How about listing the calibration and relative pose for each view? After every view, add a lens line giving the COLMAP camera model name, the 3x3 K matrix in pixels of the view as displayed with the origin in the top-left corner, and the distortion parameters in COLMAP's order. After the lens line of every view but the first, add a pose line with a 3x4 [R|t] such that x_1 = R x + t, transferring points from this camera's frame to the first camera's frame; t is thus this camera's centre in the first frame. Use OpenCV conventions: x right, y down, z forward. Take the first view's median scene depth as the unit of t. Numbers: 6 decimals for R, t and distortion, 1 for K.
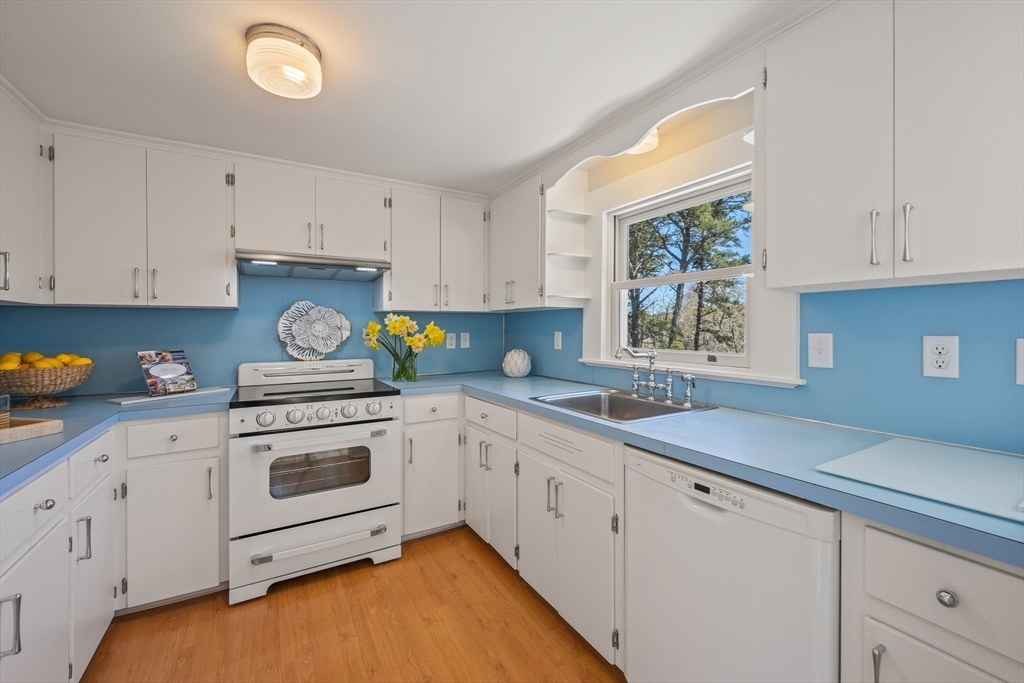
lens RADIAL K [[417.8, 0, 515.0], [0, 417.8, 330.7], [0, 0, 1]] dist [-0.000783, -0.000844]
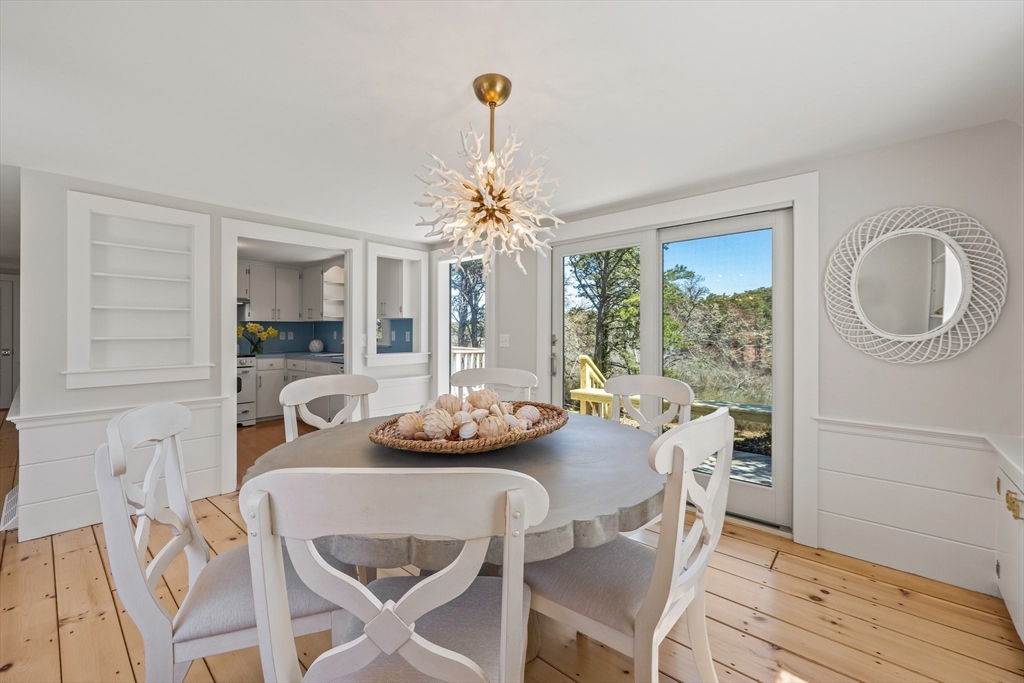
lens RADIAL K [[417.8, 0, 518.1], [0, 417.8, 333.2], [0, 0, 1]] dist [-0.000783, -0.000844]
pose [[0.948091, 0.002346, 0.317990, 0.376278], [-0.001897, 0.999997, -0.001722, 0.017306], [-0.317993, 0.001030, 0.948093, -1.679918]]
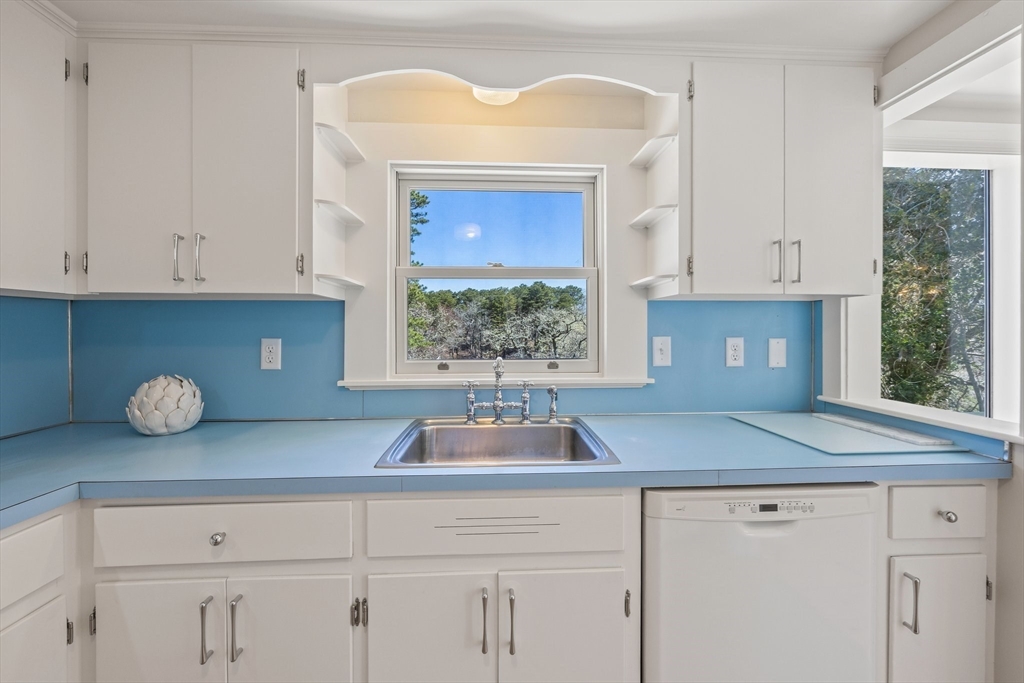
lens RADIAL K [[417.8, 0, 520.9], [0, 417.8, 333.8], [0, 0, 1]] dist [-0.000783, -0.000844]
pose [[0.469052, -0.001401, 0.883170, -0.287270], [0.007428, 0.999970, -0.002359, -0.001076], [-0.883139, 0.007667, 0.469048, 0.497170]]
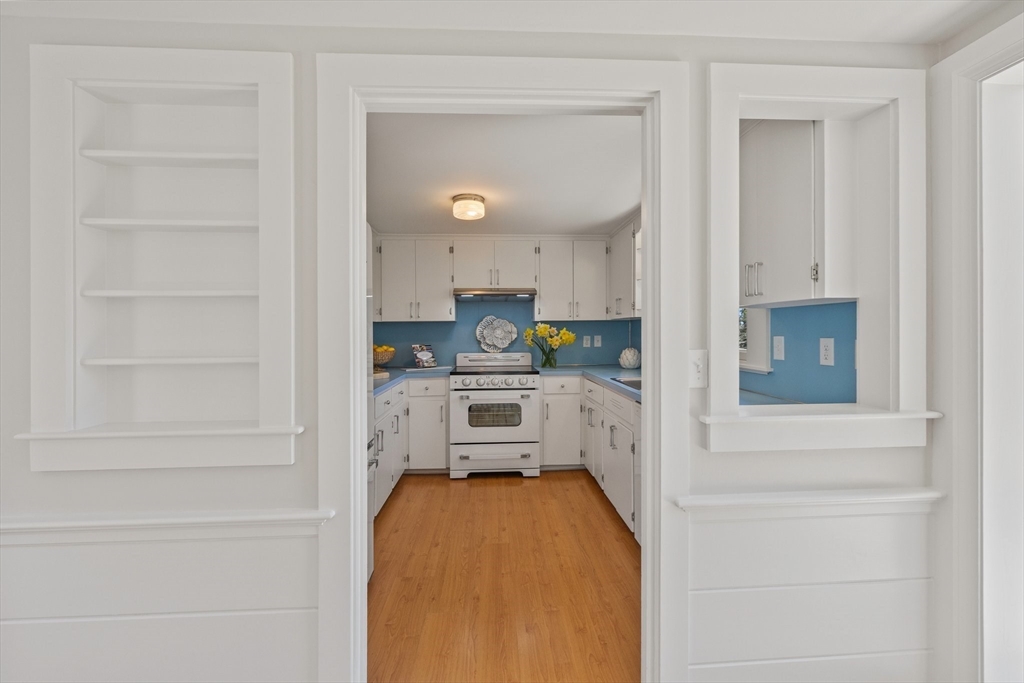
lens RADIAL K [[417.8, 0, 515.6], [0, 417.8, 332.6], [0, 0, 1]] dist [-0.000783, -0.000844]
pose [[0.889161, -0.001948, -0.457591, 0.359710], [0.001625, 0.999998, -0.001099, -0.004373], [0.457592, 0.000234, 0.889162, -0.441281]]
